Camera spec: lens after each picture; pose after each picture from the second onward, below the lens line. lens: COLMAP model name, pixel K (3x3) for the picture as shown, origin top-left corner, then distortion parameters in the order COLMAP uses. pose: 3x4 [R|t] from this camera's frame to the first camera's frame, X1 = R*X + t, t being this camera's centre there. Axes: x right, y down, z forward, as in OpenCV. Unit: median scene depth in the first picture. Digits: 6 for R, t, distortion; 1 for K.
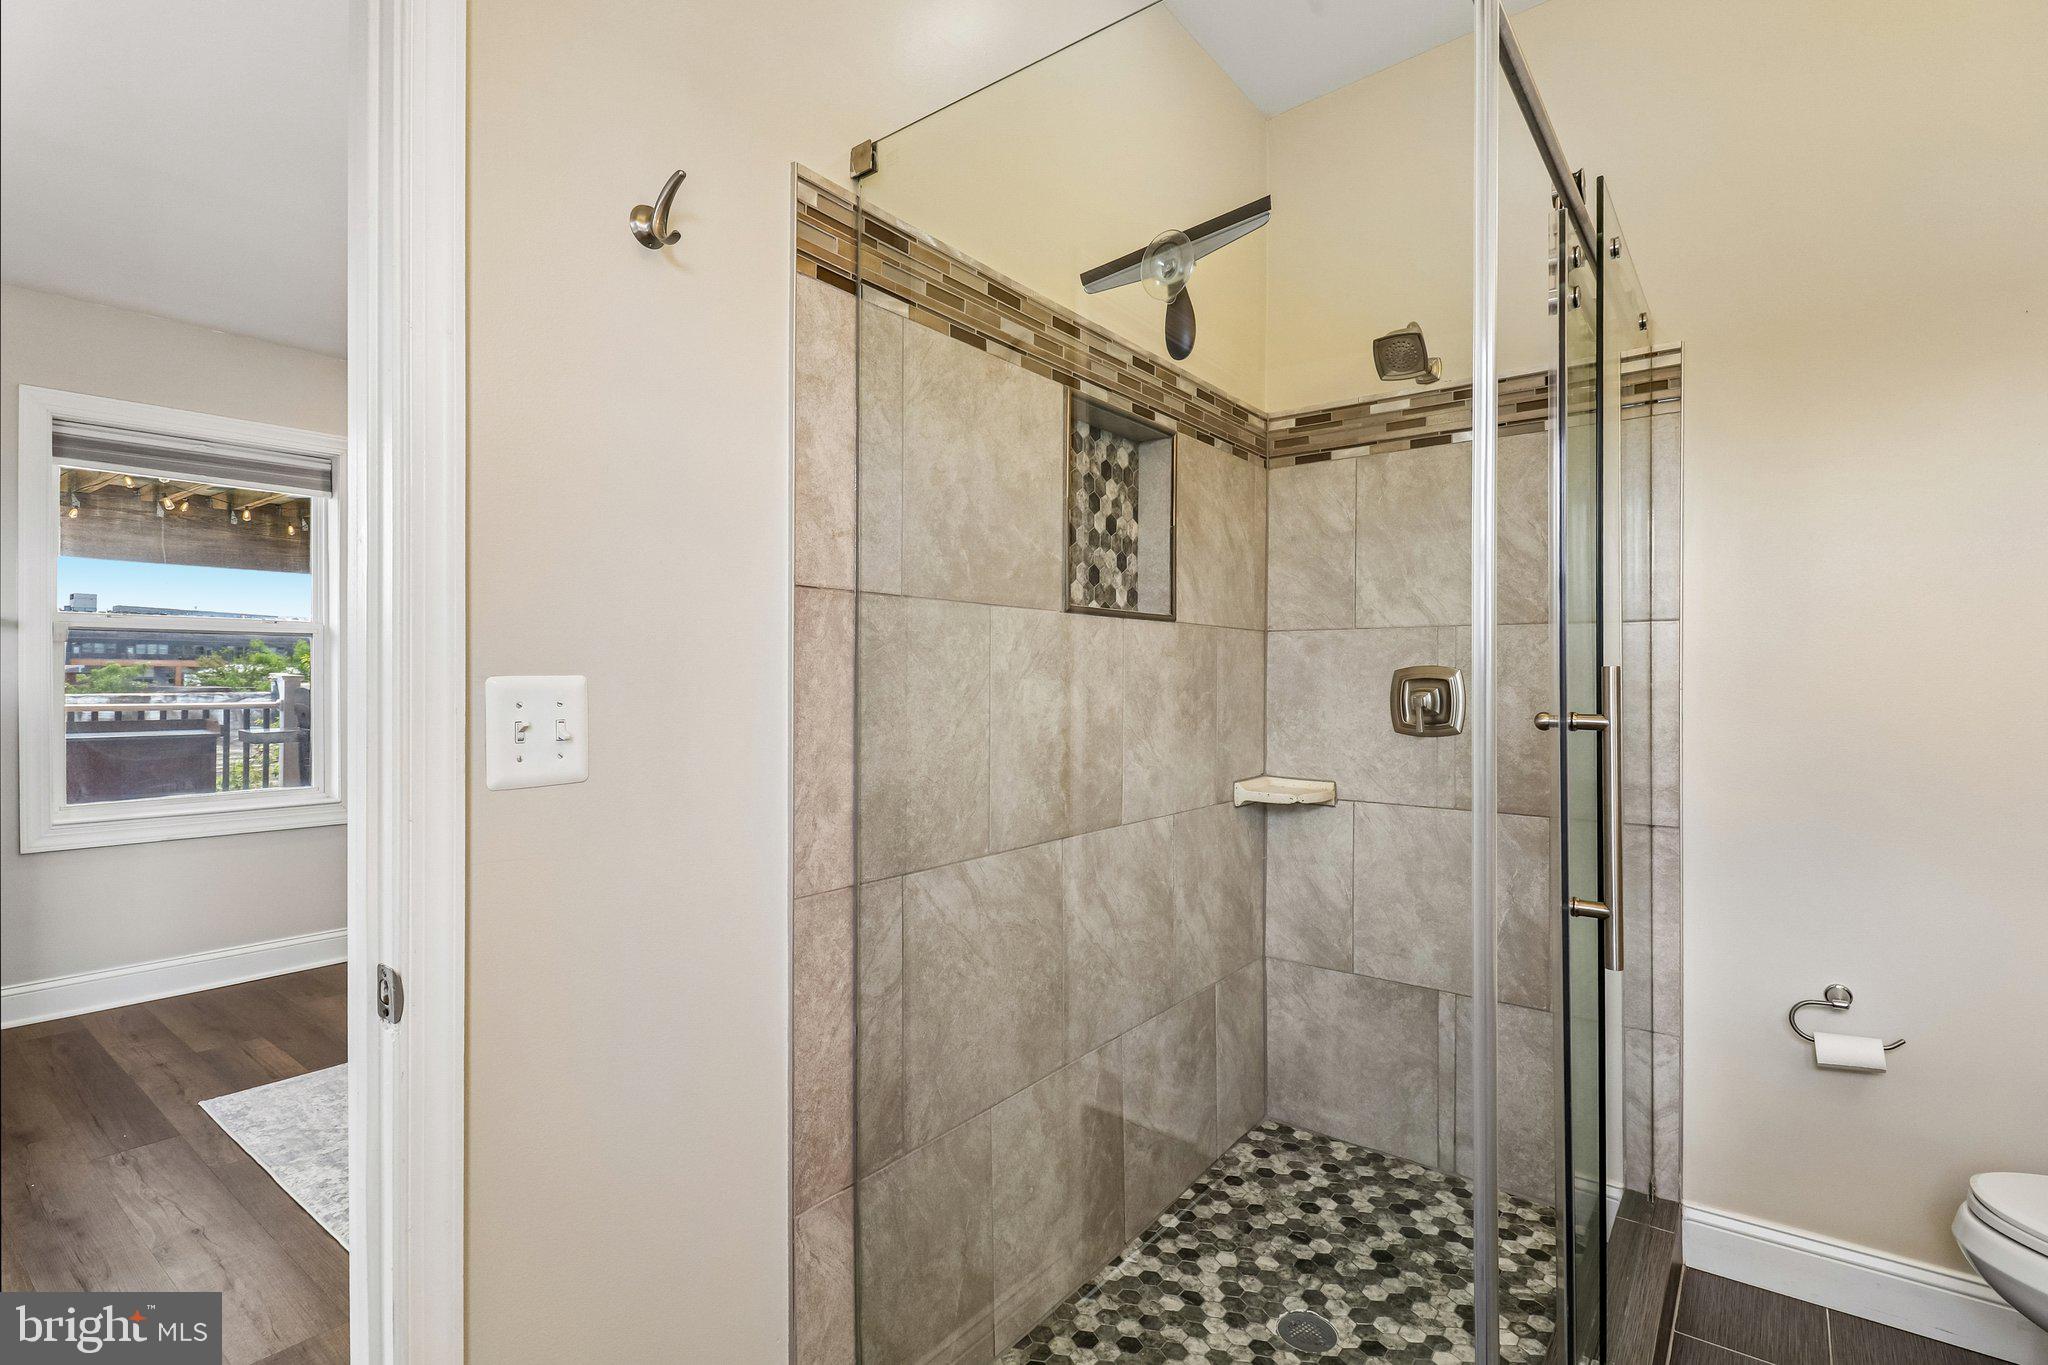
lens RADIAL K [[994.1, 0, 1030.1], [0, 994.1, 660.2], [0, 0, 1]] dist [0.001189, -0.000301]
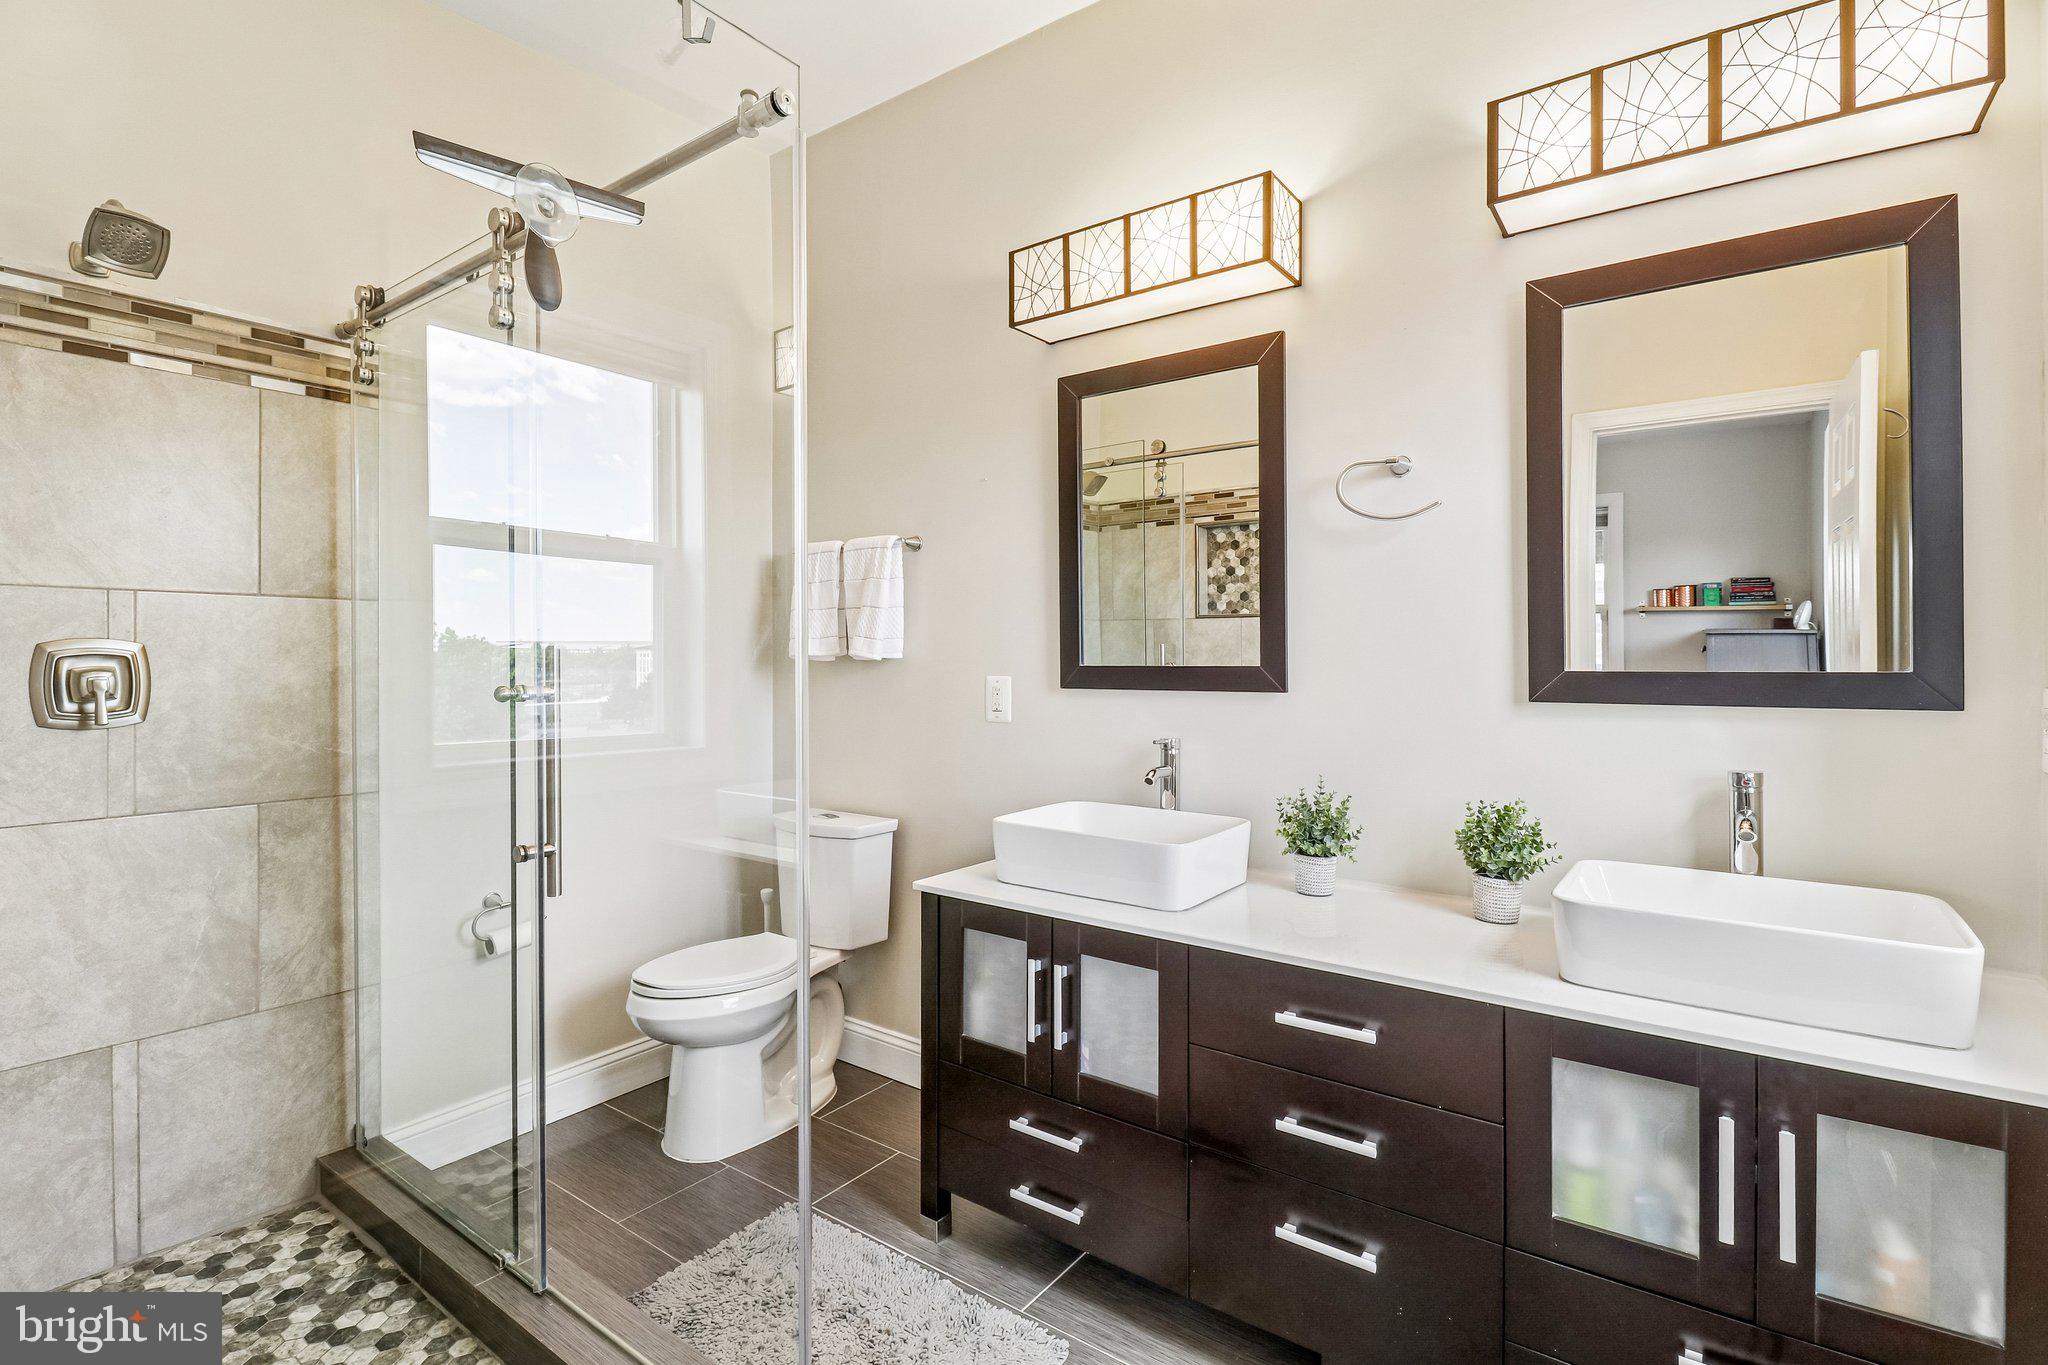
lens RADIAL K [[958.1, 0, 1023.2], [0, 958.1, 649.3], [0, 0, 1]] dist [0.015325, -0.011262]
pose [[-0.006645, 0.004559, 0.999968, -0.396931], [-0.017965, 0.999828, -0.004678, 0.004805], [-0.999817, -0.017996, -0.006562, 0.303109]]
